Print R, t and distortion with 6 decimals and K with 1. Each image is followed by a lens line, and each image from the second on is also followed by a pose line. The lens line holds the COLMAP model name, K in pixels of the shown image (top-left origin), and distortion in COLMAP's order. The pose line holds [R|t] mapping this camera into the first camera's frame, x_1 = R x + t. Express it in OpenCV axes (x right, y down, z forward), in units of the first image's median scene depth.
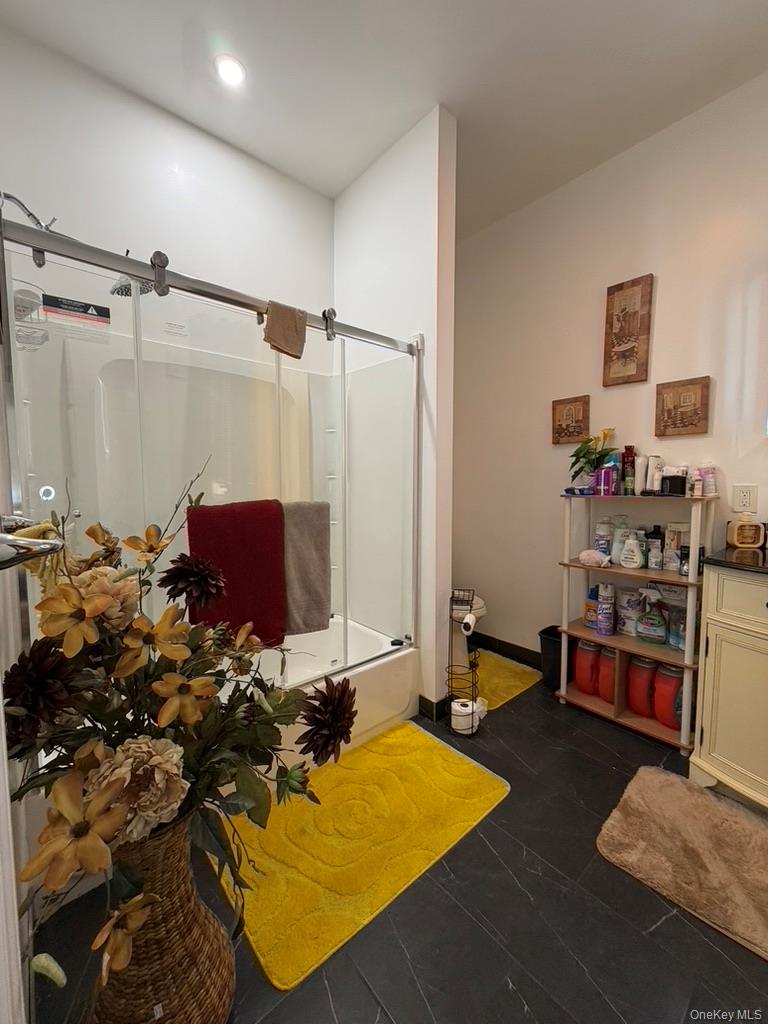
lens RADIAL K [[409.3, 0, 383.8], [0, 409.3, 504.4], [0, 0, 1]] dist [0.001940, -0.000070]
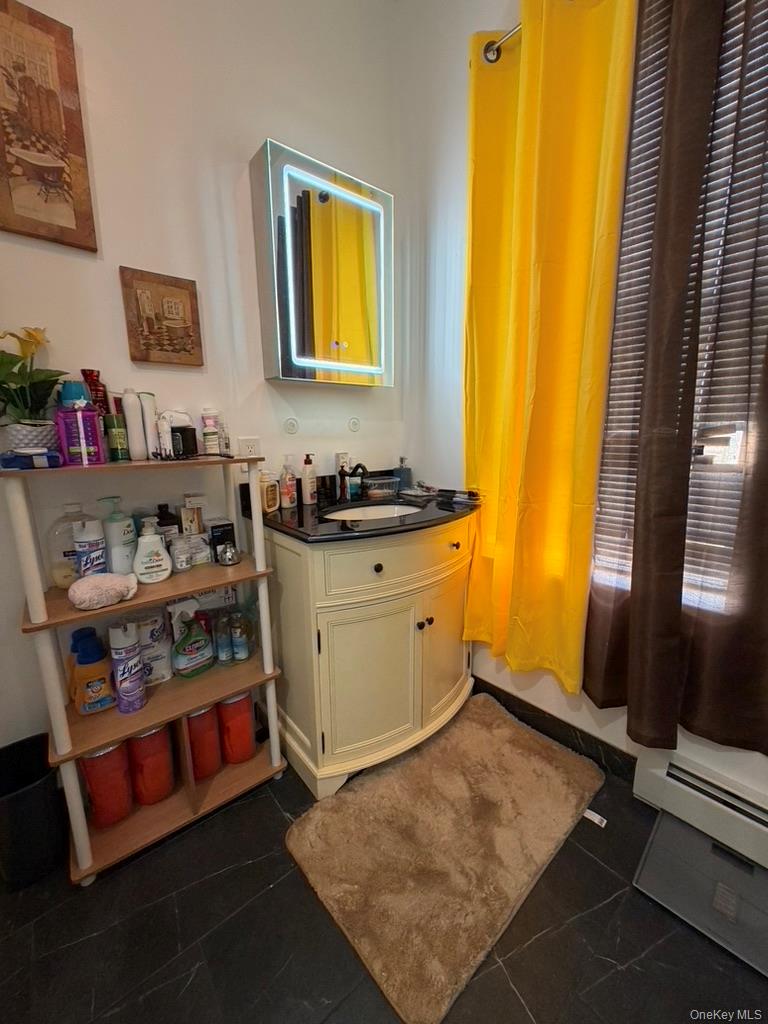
lens RADIAL K [[409.3, 0, 383.5], [0, 409.3, 508.7], [0, 0, 1]] dist [0.001940, -0.000070]
pose [[0.020496, -0.189614, 0.981645, 0.038147], [0.069154, 0.979768, 0.187808, -0.039773], [-0.997395, 0.064036, 0.033194, 0.638030]]
